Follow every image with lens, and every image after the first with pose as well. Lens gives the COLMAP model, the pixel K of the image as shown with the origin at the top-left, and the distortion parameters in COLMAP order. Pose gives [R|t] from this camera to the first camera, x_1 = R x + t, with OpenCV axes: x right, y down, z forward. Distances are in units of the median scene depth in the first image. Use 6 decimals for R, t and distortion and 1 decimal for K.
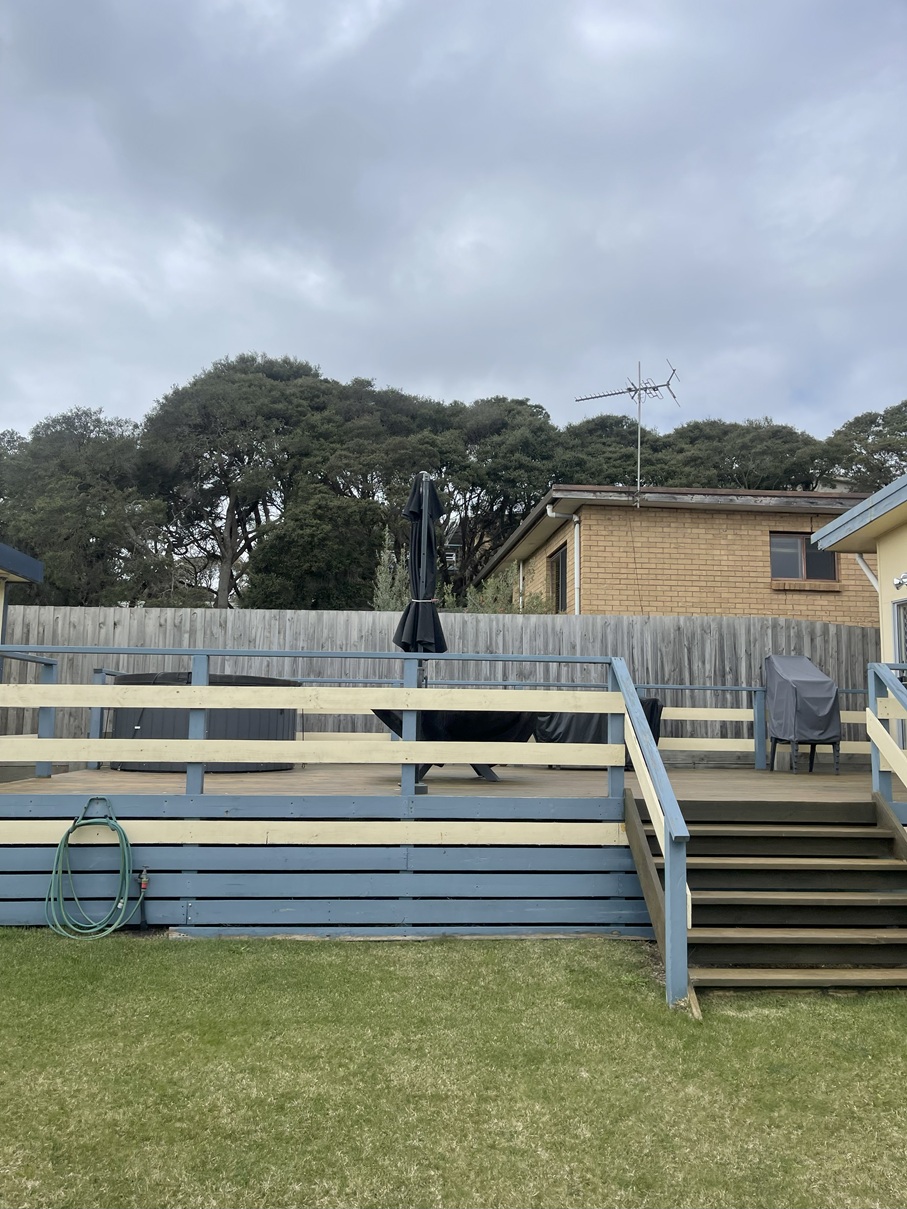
lens RADIAL K [[911.4, 0, 442.8], [0, 911.4, 612.9], [0, 0, 1]] dist [0.063986, -0.086858]
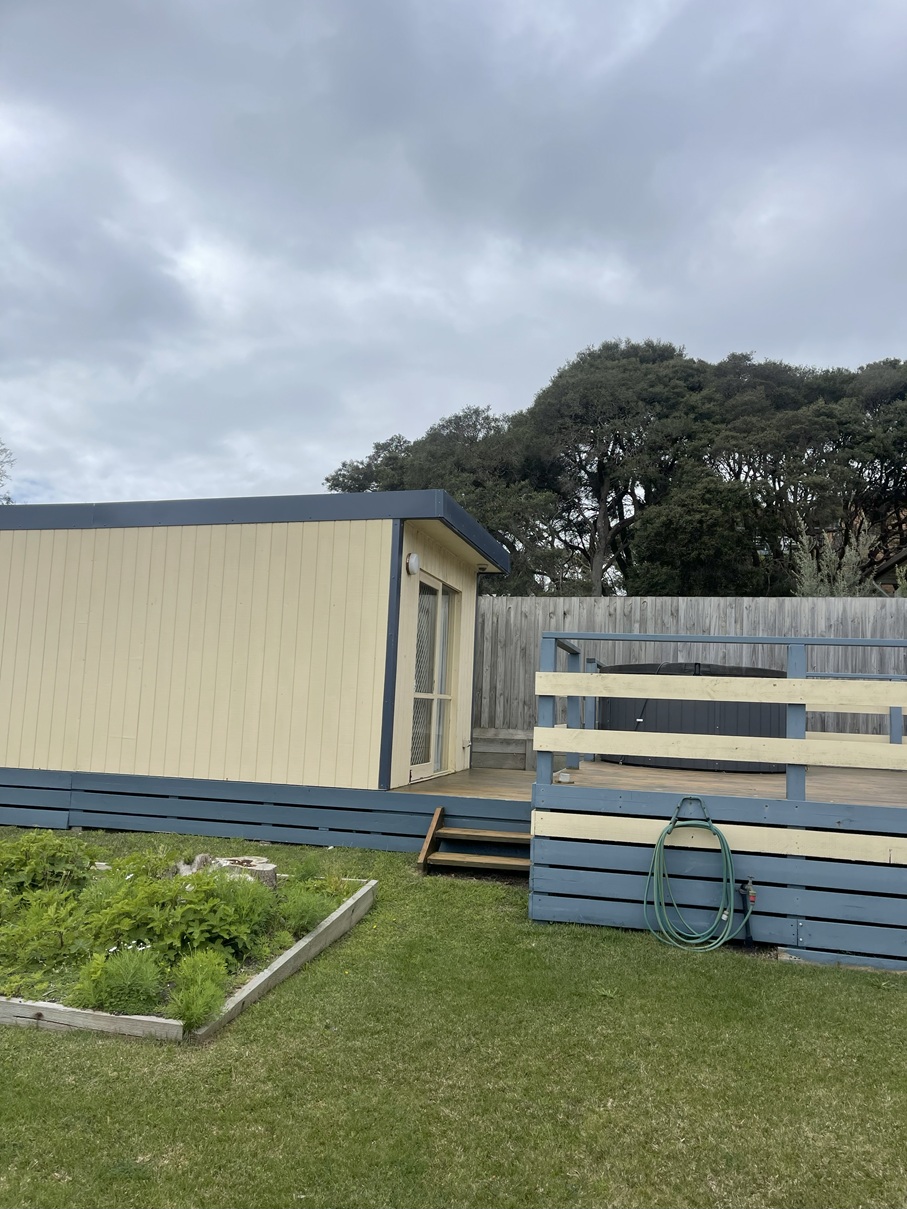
lens RADIAL K [[911.4, 0, 453.5], [0, 911.4, 608.5], [0, 0, 1]] dist [0.063986, -0.086858]
pose [[0.948219, -0.008421, -0.317506, -0.156420], [0.009561, 0.999952, 0.002033, 0.003501], [0.317474, -0.004963, 0.948254, 0.025321]]
